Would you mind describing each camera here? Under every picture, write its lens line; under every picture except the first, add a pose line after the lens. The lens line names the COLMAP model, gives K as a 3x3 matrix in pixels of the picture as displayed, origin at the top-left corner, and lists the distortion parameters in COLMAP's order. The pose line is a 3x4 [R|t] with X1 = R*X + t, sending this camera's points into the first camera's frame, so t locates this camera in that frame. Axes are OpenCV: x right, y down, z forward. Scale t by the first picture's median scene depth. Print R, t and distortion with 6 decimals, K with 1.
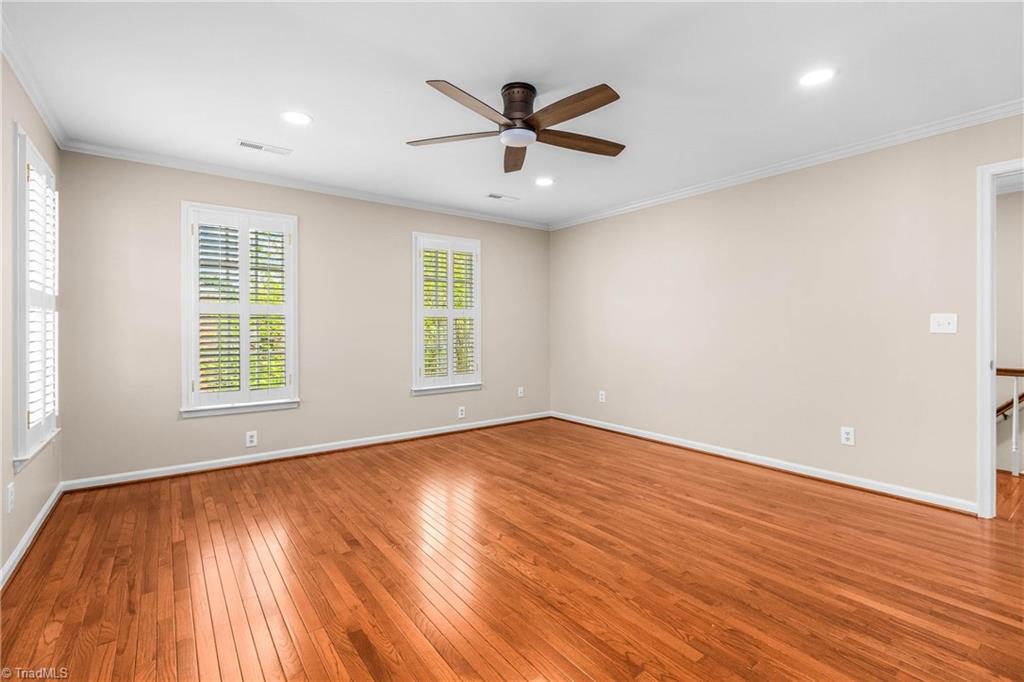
lens RADIAL K [[457.5, 0, 501.8], [0, 457.5, 325.7], [0, 0, 1]] dist [-0.001248, -0.001045]
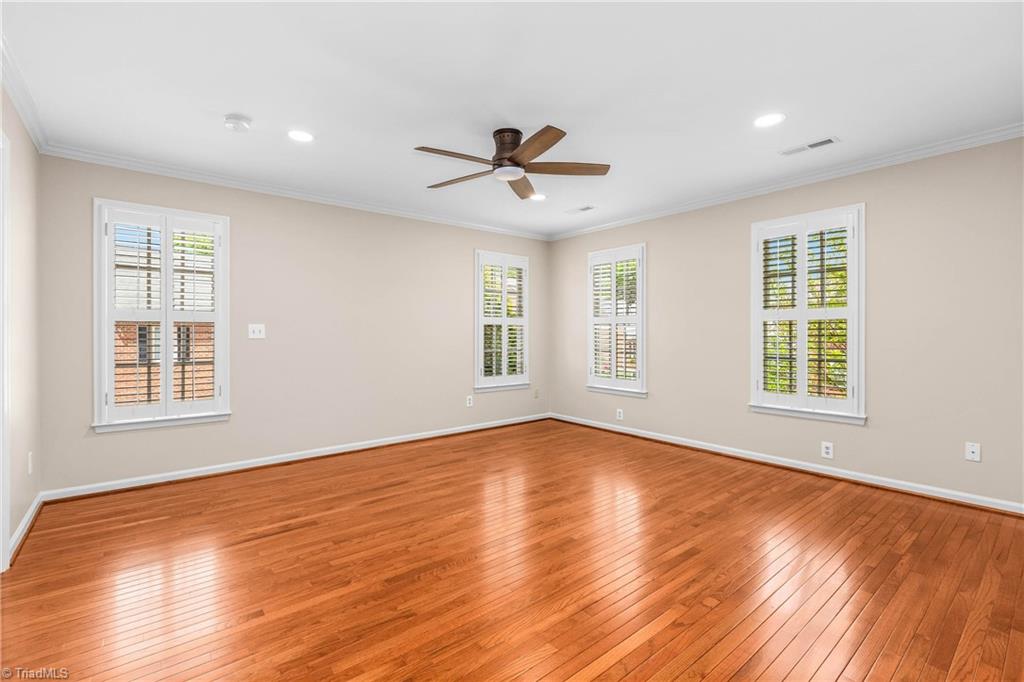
lens RADIAL K [[457.5, 0, 517.3], [0, 457.5, 337.2], [0, 0, 1]] dist [-0.001248, -0.001045]
pose [[0.059700, 0.007465, -0.998188, 0.983818], [0.003468, 0.999964, 0.007686, 0.006533], [0.998210, -0.003921, 0.059672, 0.781650]]
